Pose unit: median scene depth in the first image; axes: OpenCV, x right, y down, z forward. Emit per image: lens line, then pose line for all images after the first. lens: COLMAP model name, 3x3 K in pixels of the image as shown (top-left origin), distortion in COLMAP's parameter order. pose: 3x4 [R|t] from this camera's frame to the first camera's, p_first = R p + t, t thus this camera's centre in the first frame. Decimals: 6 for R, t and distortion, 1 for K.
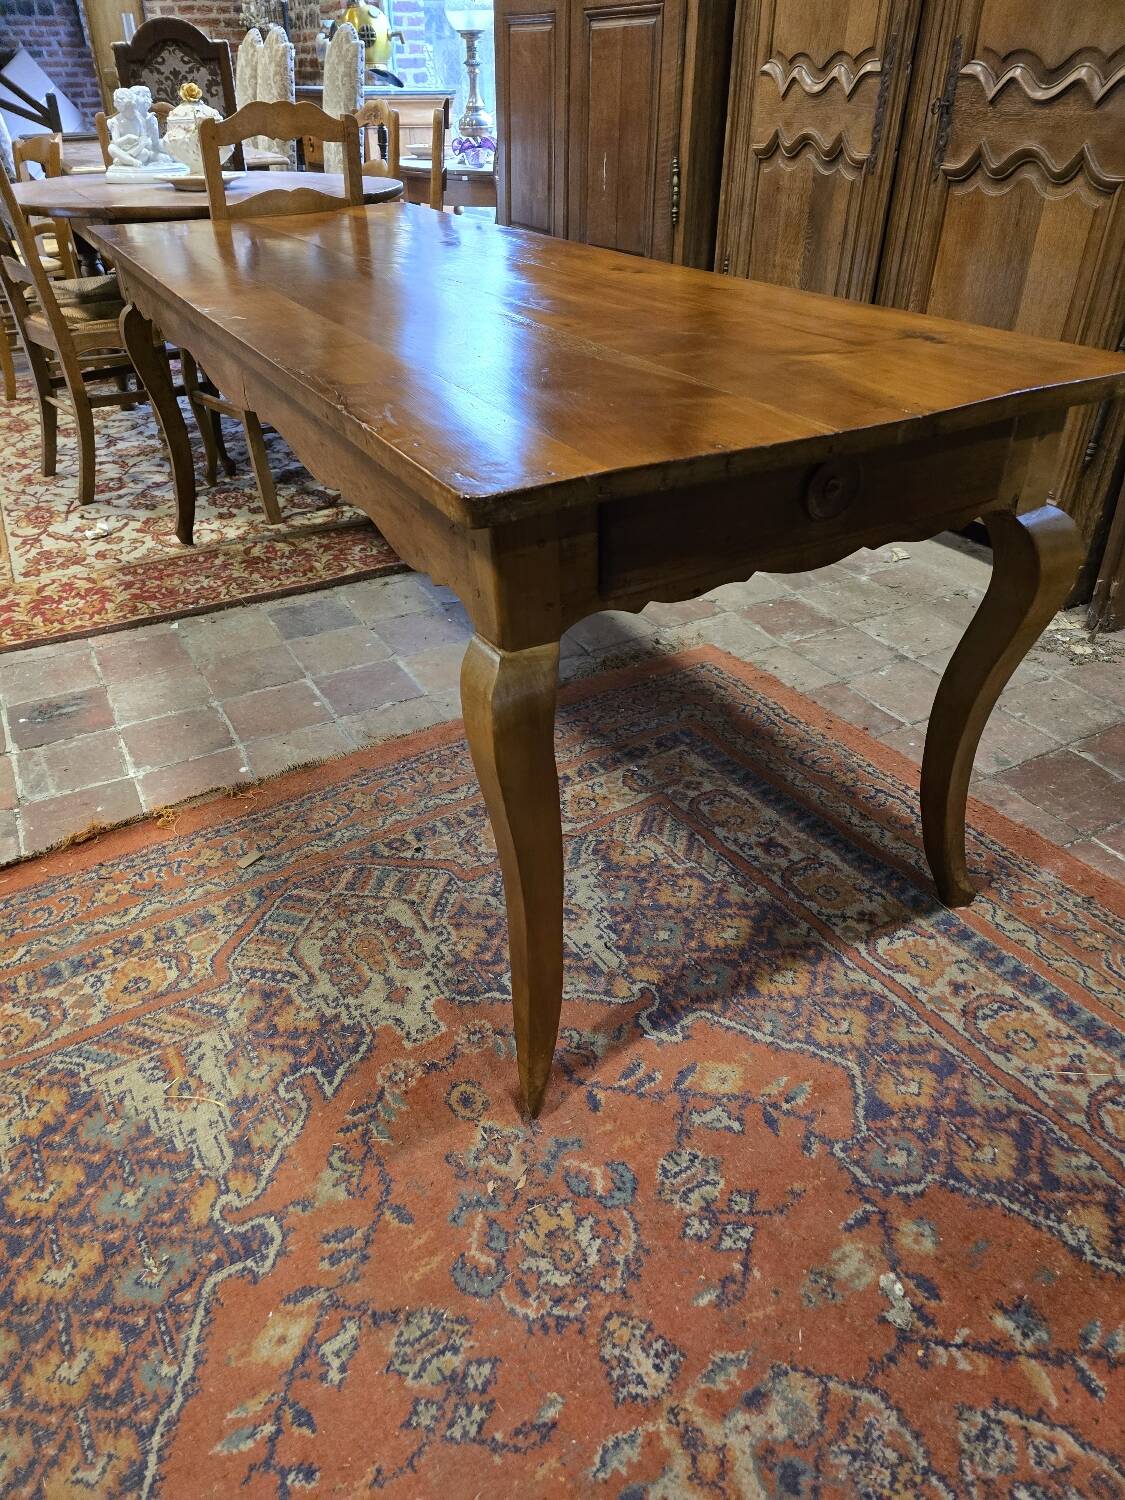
lens RADIAL K [[1007.3, 0, 549.7], [0, 1007.3, 745.6], [0, 0, 1]] dist [0.063591, -0.059694]
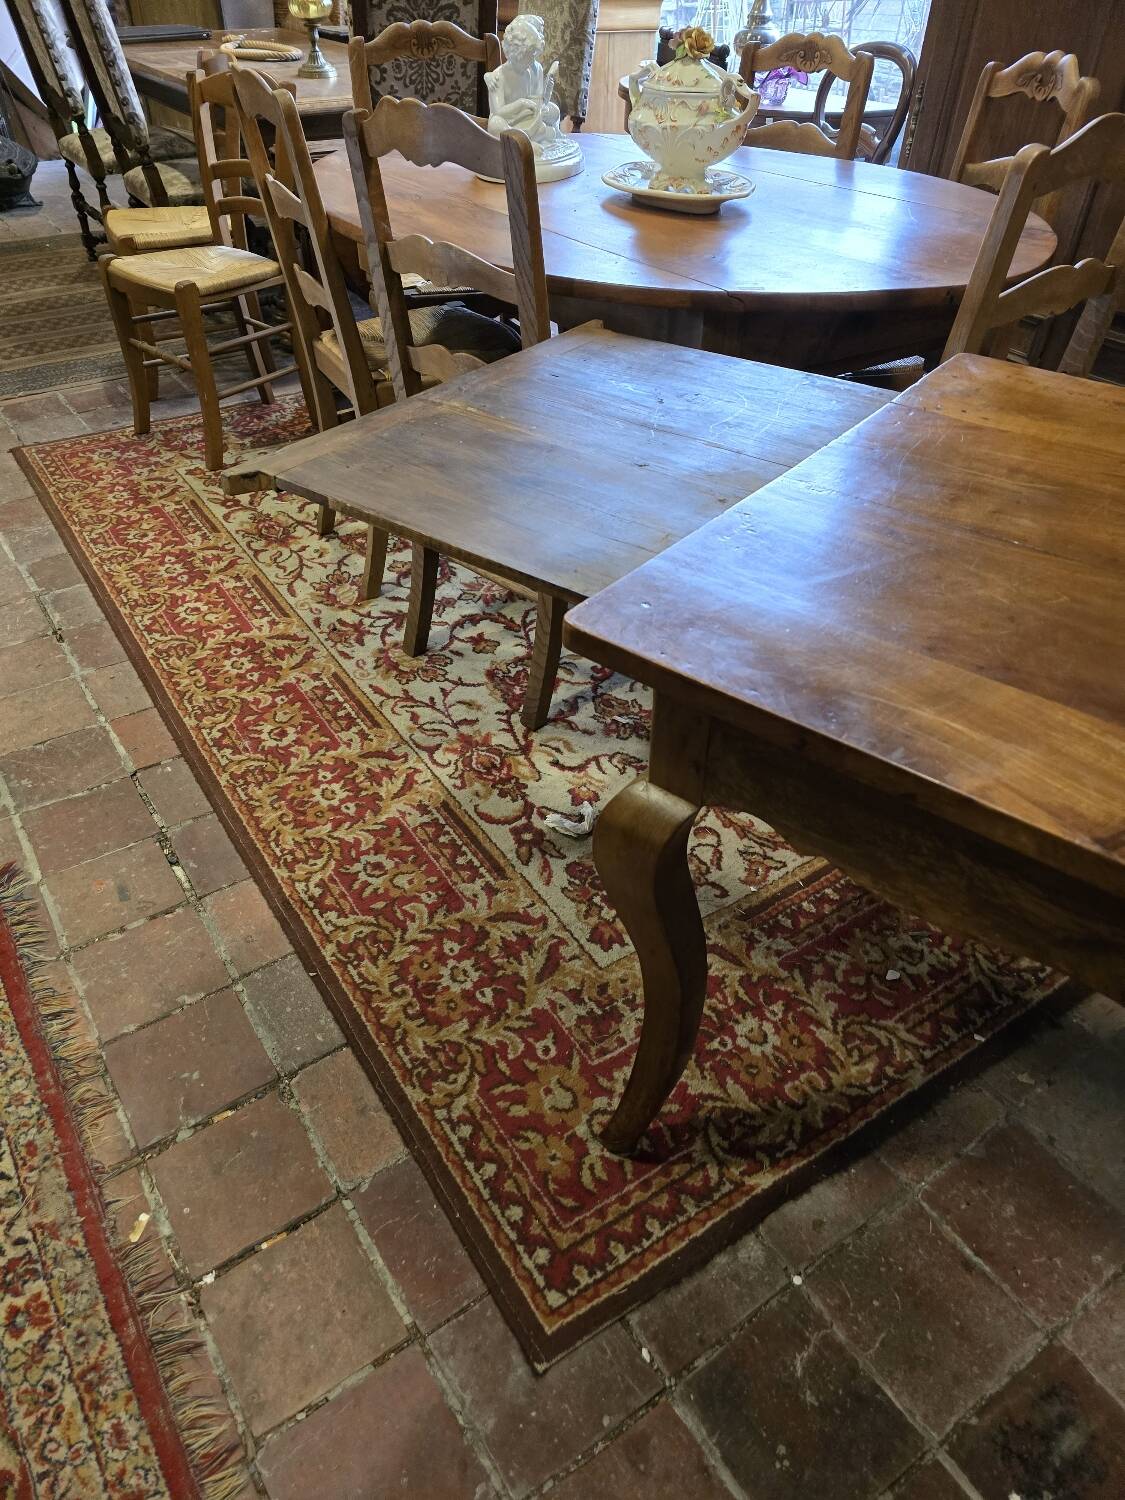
lens RADIAL K [[1007.5, 0, 555.4], [0, 1007.5, 743.2], [0, 0, 1]] dist [0.063817, -0.058879]
pose [[0.994597, -0.041227, 0.095273, -1.103119], [0.031944, 0.994773, 0.096986, -0.632221], [-0.098774, -0.093419, 0.990715, 0.818928]]
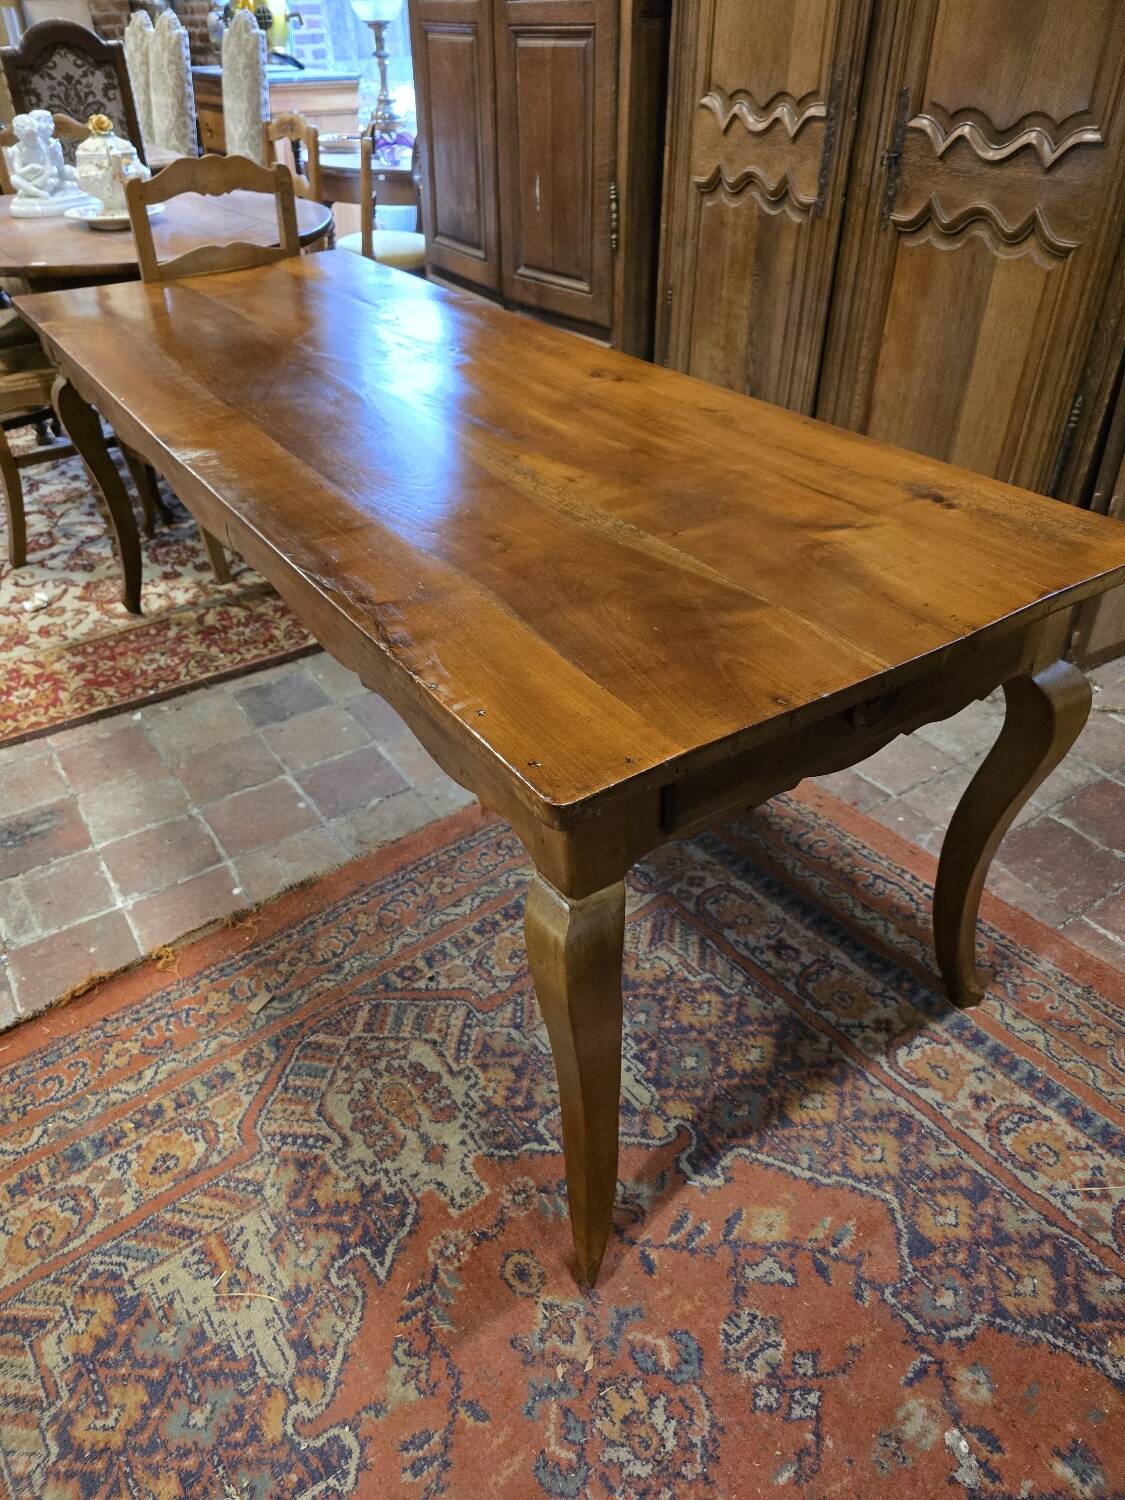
lens RADIAL K [[1007.3, 0, 550.6], [0, 1007.3, 750.7], [0, 0, 1]] dist [0.063591, -0.059694]
pose [[0.995679, -0.058813, 0.071861, -0.084387], [0.055384, 0.997272, 0.048807, -0.187597], [-0.074536, -0.044616, 0.996220, 0.012923]]
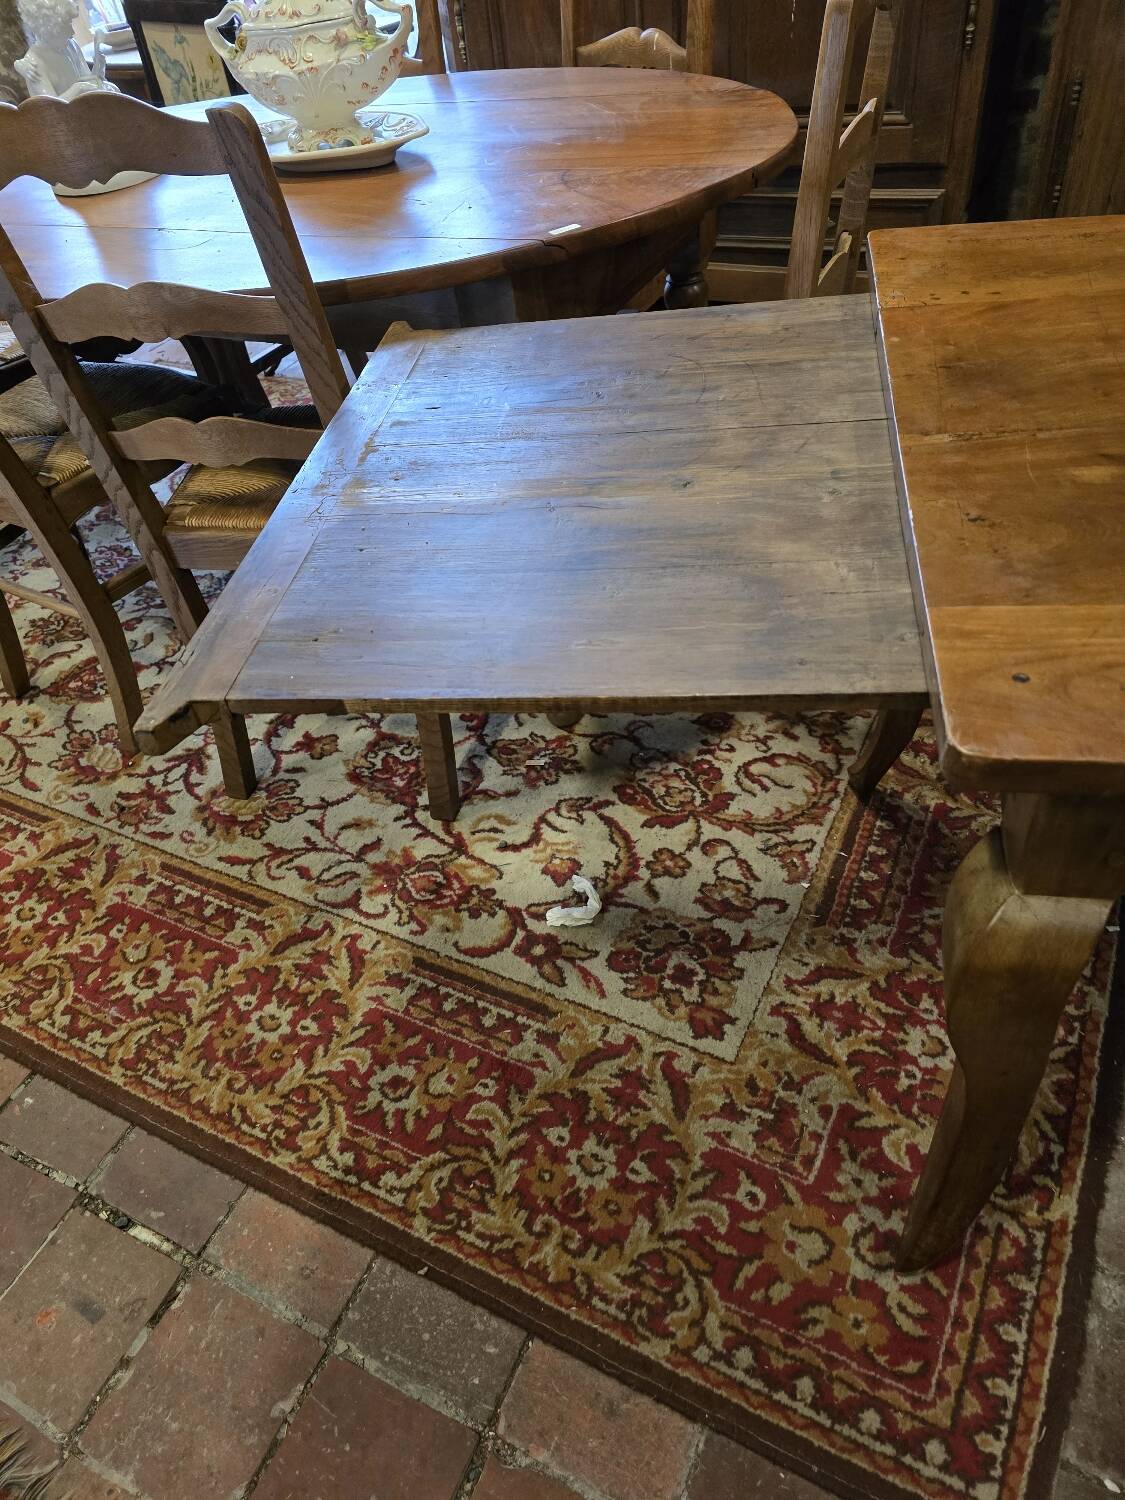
lens RADIAL K [[1007.5, 0, 563.8], [0, 1007.5, 737.8], [0, 0, 1]] dist [0.063817, -0.058879]
pose [[0.806610, -0.447720, 0.385910, -1.295067], [0.398042, 0.894093, 0.205331, -0.783016], [-0.436970, -0.012013, 0.899396, 1.117079]]
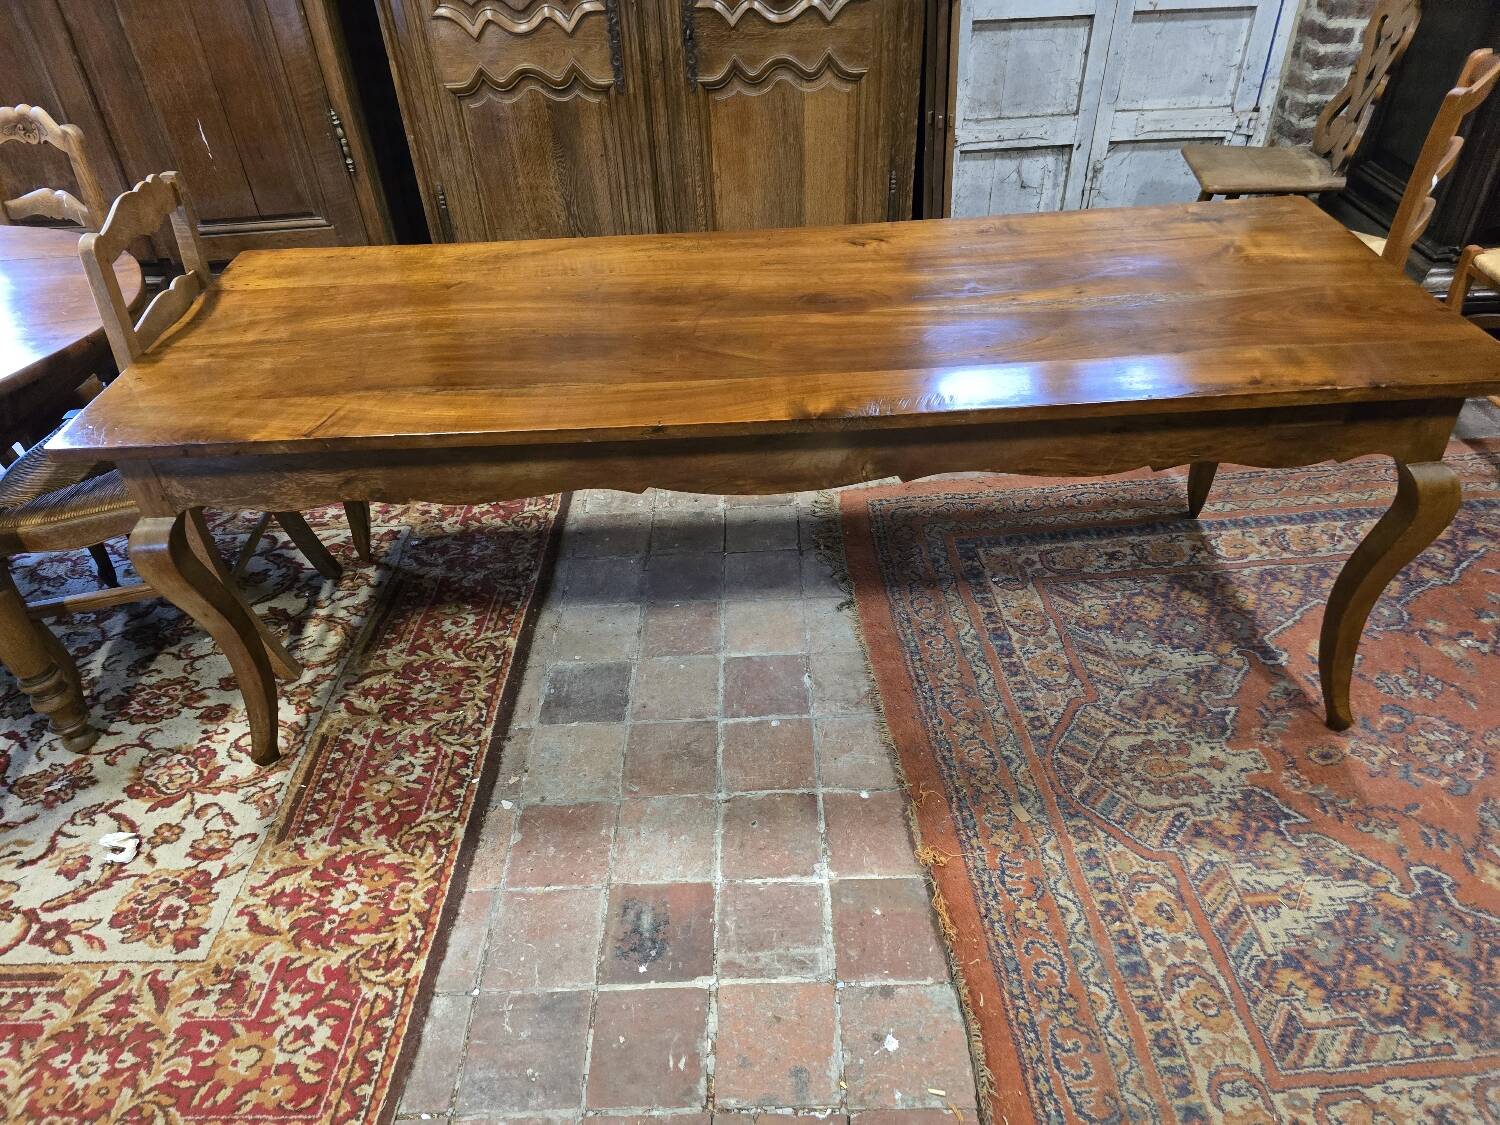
lens RADIAL K [[1007.3, 0, 737.7], [0, 1007.3, 568.0], [0, 0, 1]] dist [0.063591, -0.059694]
pose [[0.475385, -0.546691, 0.689302, -1.247199], [0.518082, 0.807195, 0.282891, -0.686399], [-0.711055, 0.222633, 0.666960, 0.469761]]
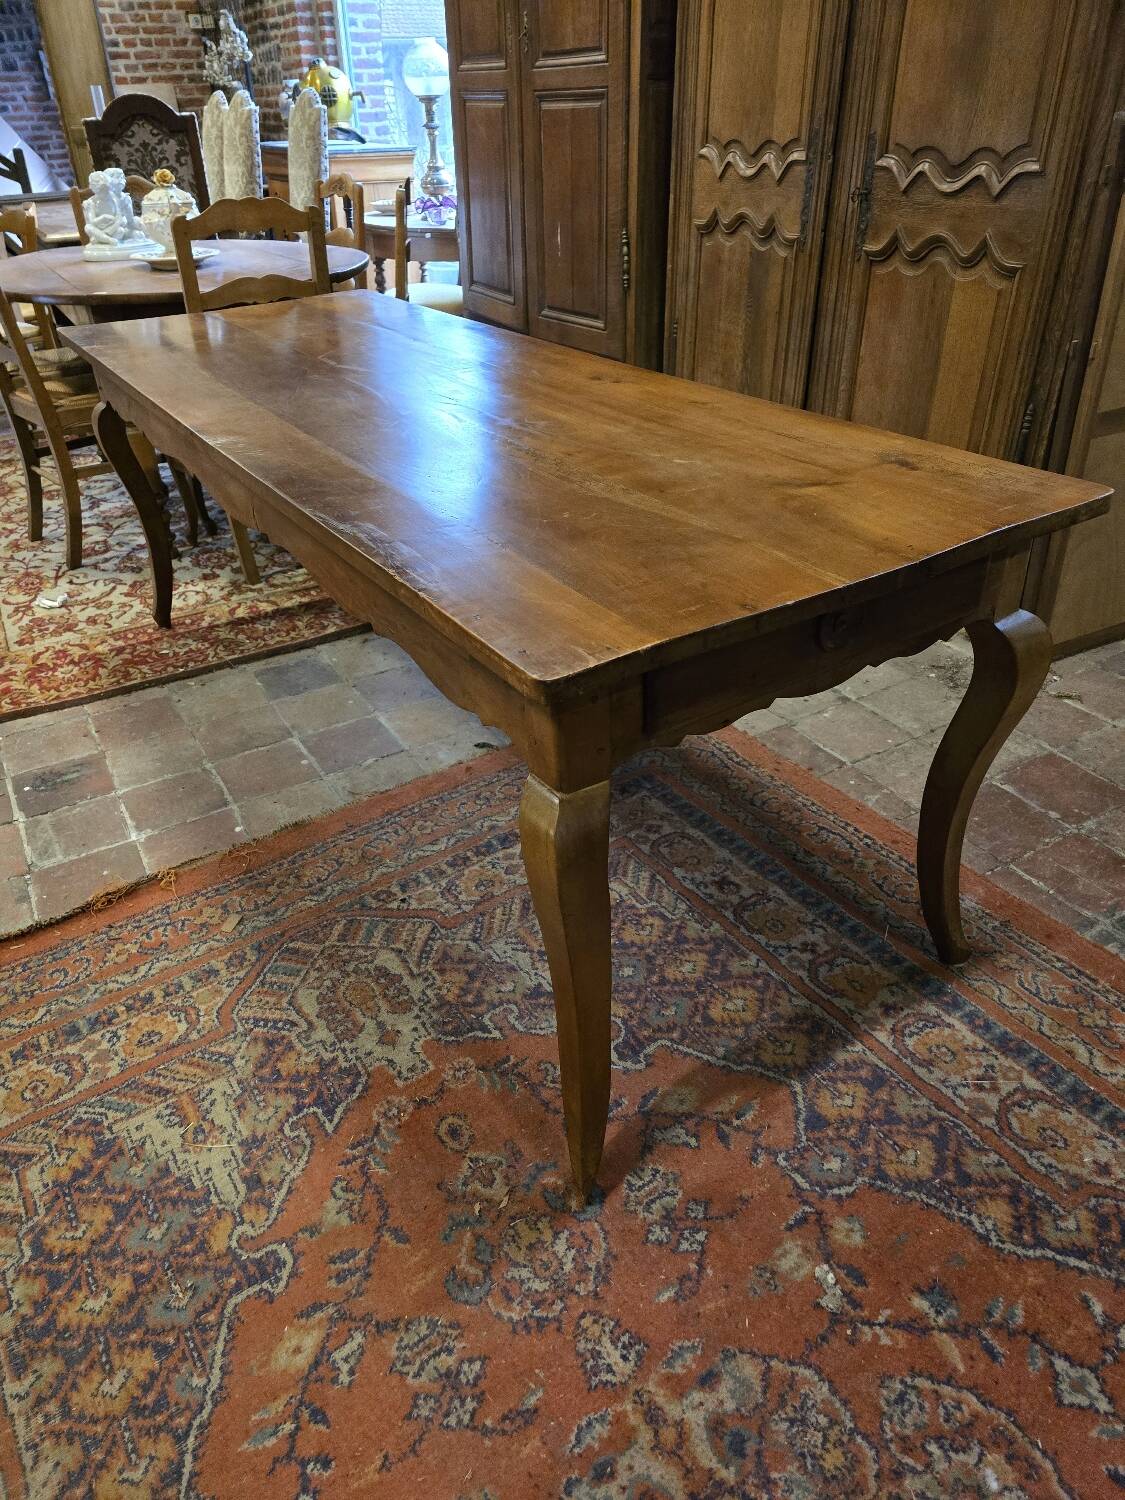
lens RADIAL K [[1007.3, 0, 561.2], [0, 1007.3, 744.1], [0, 0, 1]] dist [0.063591, -0.059694]
pose [[0.998985, -0.035177, 0.028139, 0.017814], [0.035685, 0.999205, -0.017760, -0.046868], [-0.027492, 0.018746, 0.999446, -0.117474]]
